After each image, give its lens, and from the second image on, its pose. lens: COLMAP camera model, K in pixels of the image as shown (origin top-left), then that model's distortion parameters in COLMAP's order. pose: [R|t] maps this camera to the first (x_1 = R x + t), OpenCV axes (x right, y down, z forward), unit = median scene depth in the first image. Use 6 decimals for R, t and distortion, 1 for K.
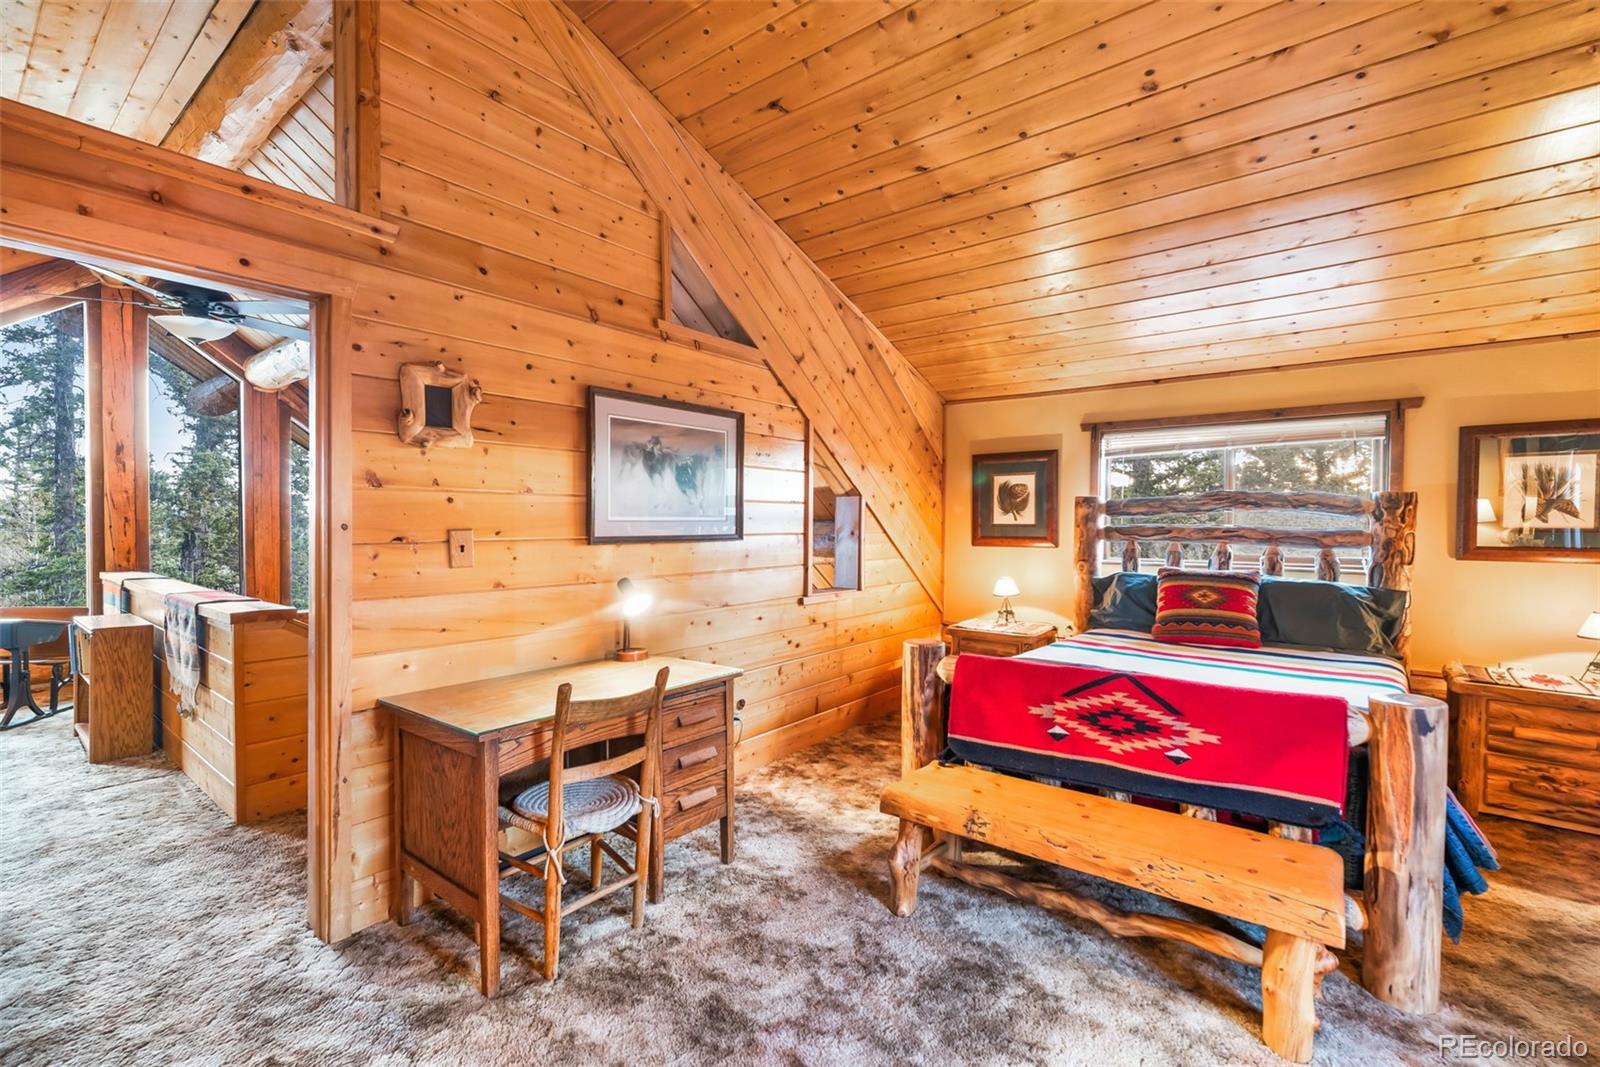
lens RADIAL K [[695.8, 0, 817.2], [0, 695.8, 532.0], [0, 0, 1]] dist [0.008640, 0.000317]
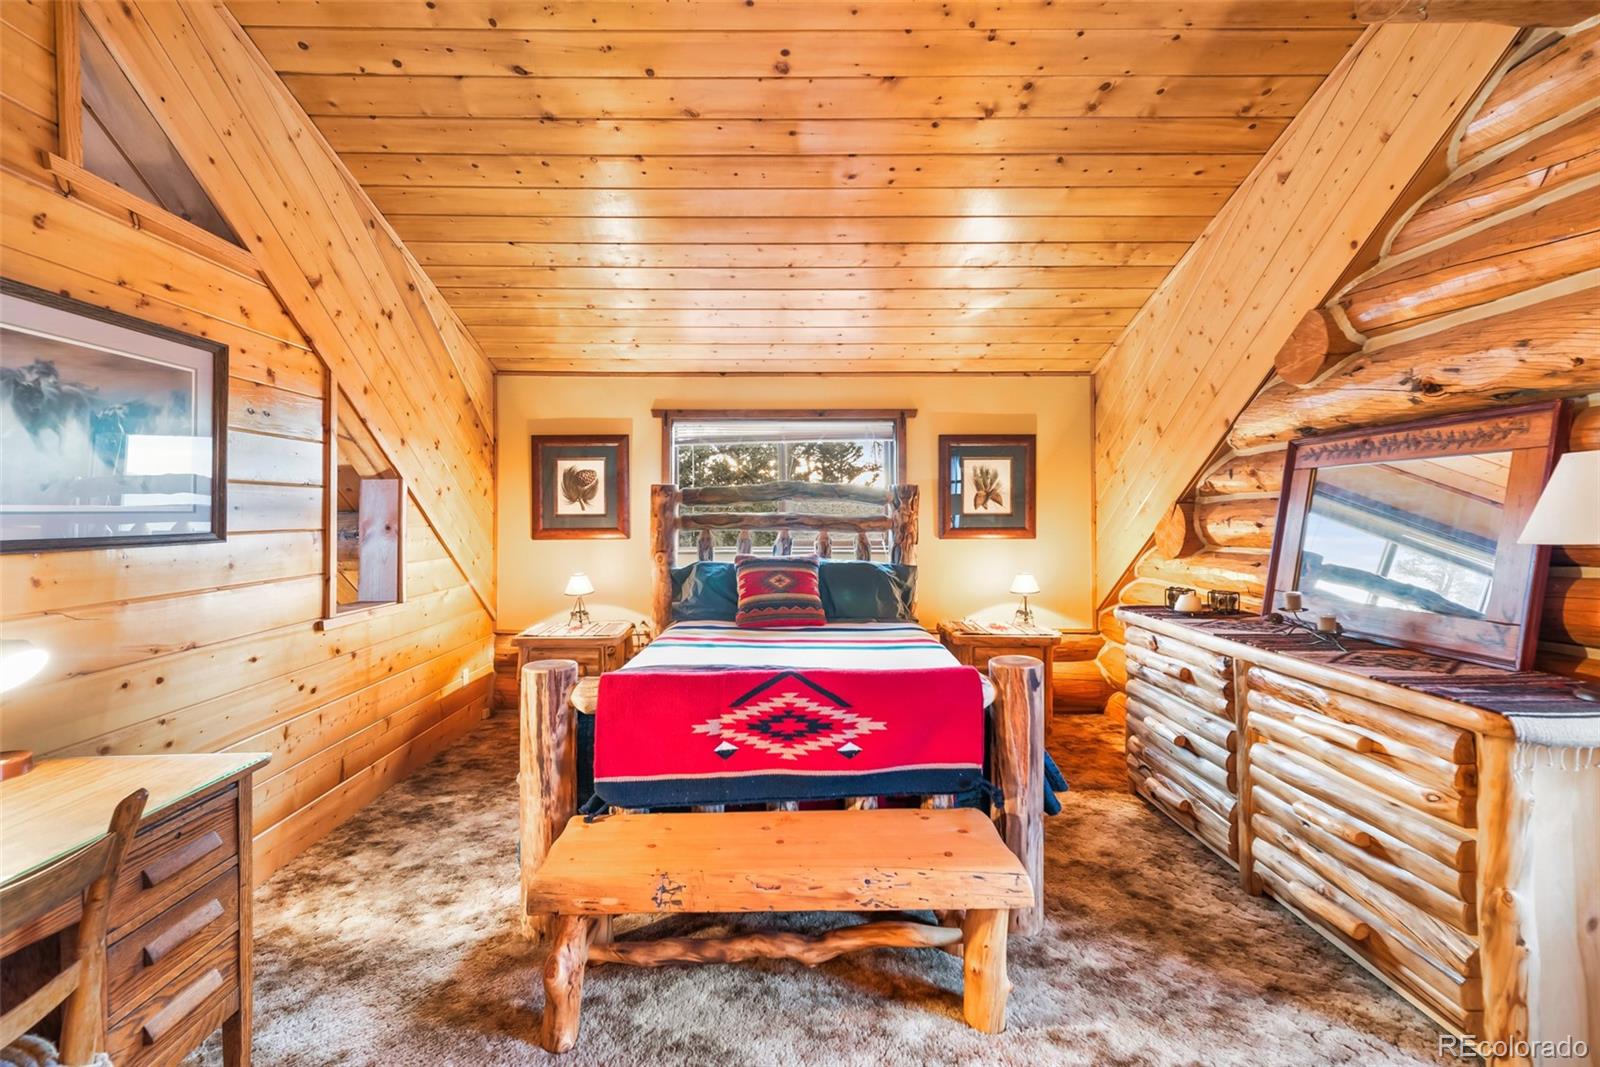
lens RADIAL K [[695.8, 0, 776.3], [0, 695.8, 507.2], [0, 0, 1]] dist [0.008640, 0.000317]
pose [[0.794231, -0.002352, 0.607611, -0.106045], [0.015939, 0.999729, -0.016964, -0.001413], [-0.607407, 0.023158, 0.794053, 0.196754]]
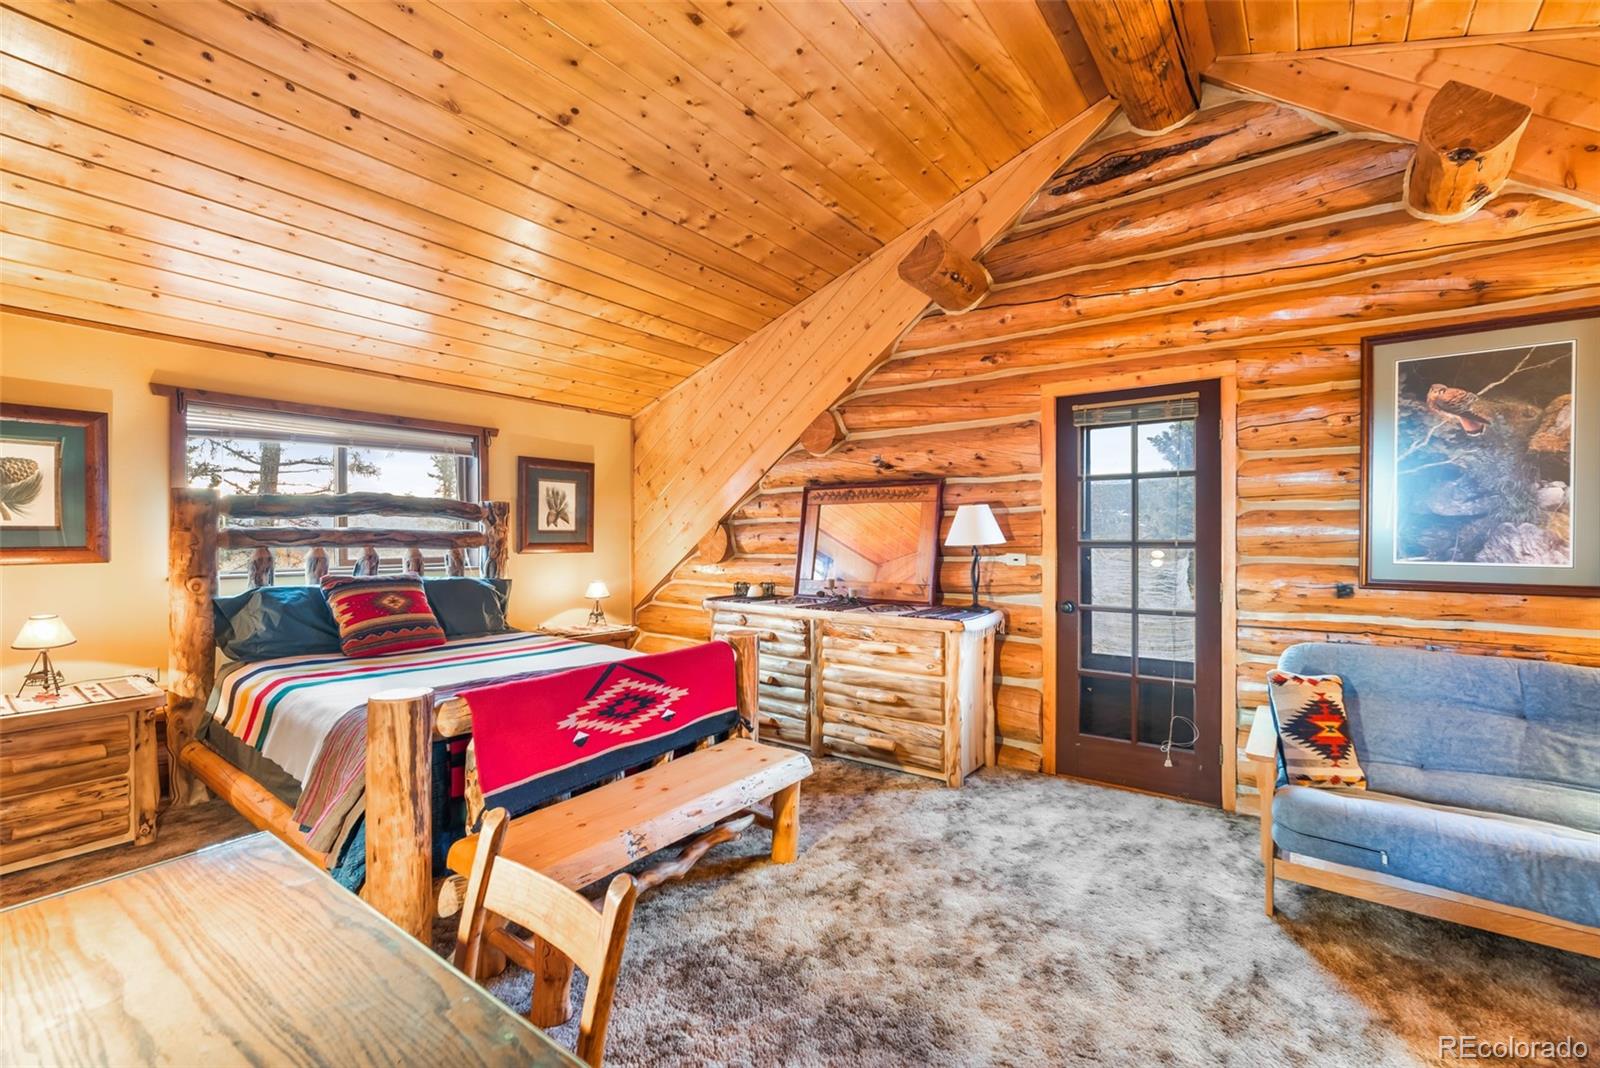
lens RADIAL K [[695.8, 0, 795.3], [0, 695.8, 533.3], [0, 0, 1]] dist [0.008640, 0.000317]
pose [[-0.006892, -0.005741, 0.999960, -0.493356], [0.009509, 0.999938, 0.005806, -0.003716], [-0.999931, 0.009548, -0.006837, 0.540025]]
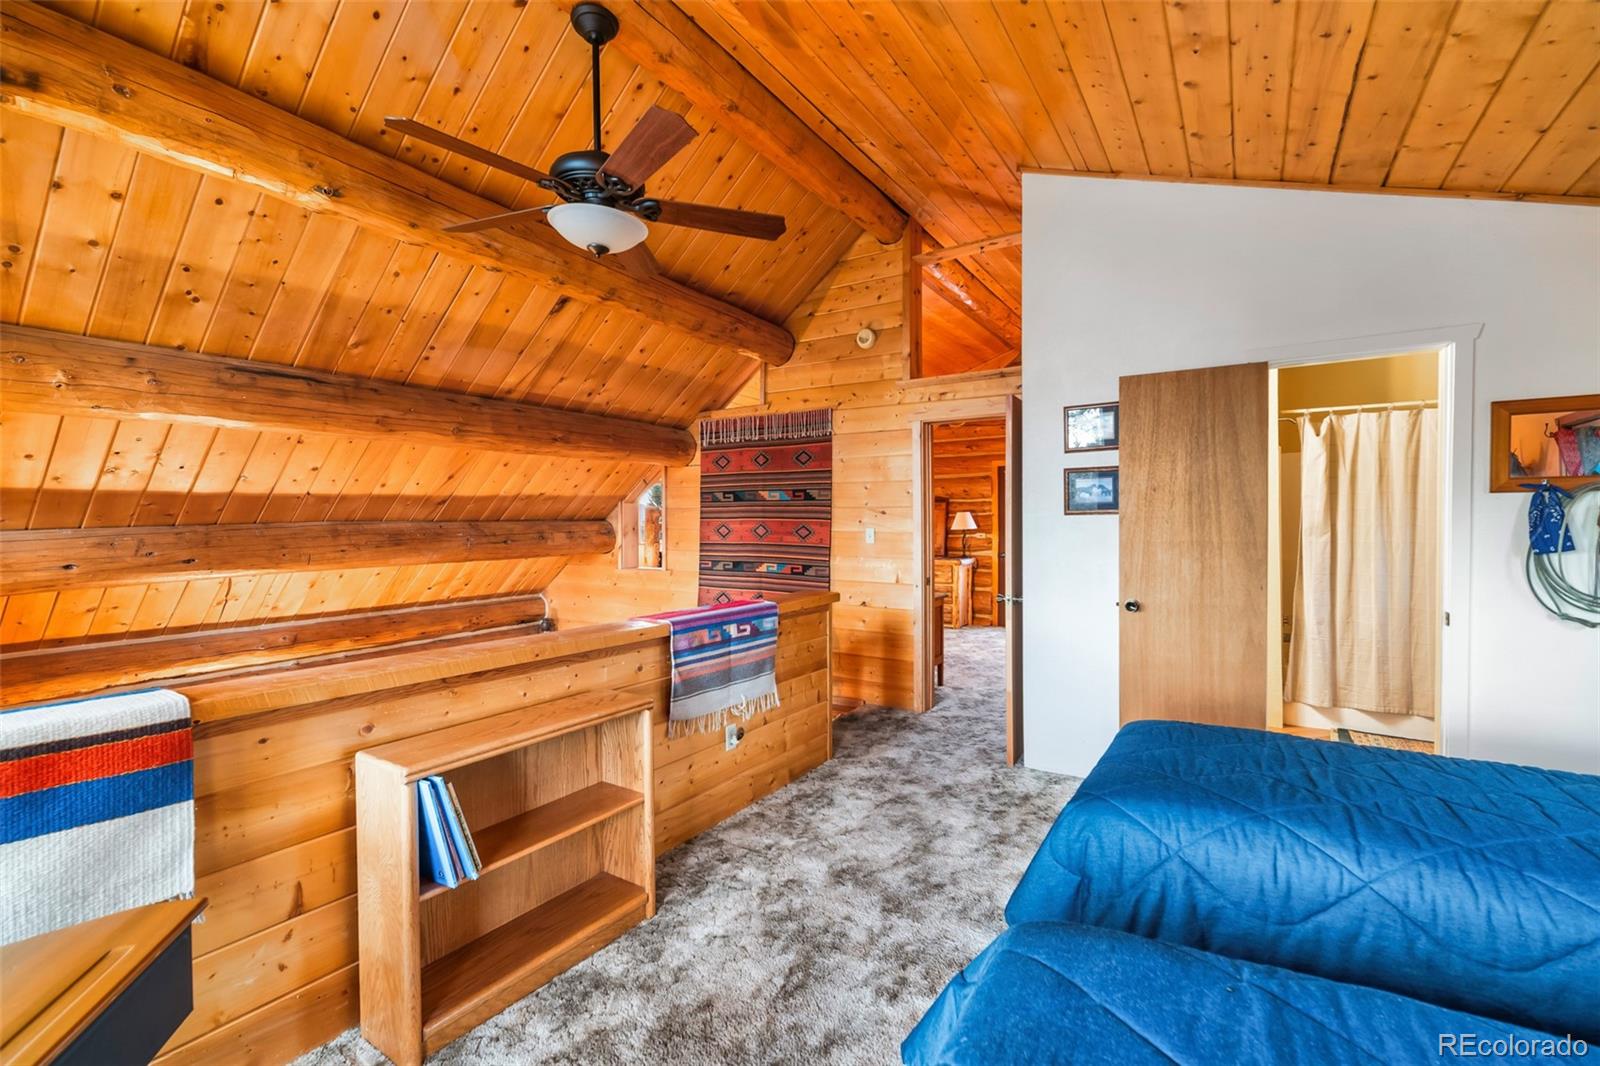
lens RADIAL K [[695.8, 0, 812.4], [0, 695.8, 535.8], [0, 0, 1]] dist [0.008640, 0.000317]
pose [[-0.101976, -0.022886, 0.994524, -1.903763], [0.011224, 0.999645, 0.024154, -0.020508], [-0.994724, 0.013626, -0.101683, 1.071851]]
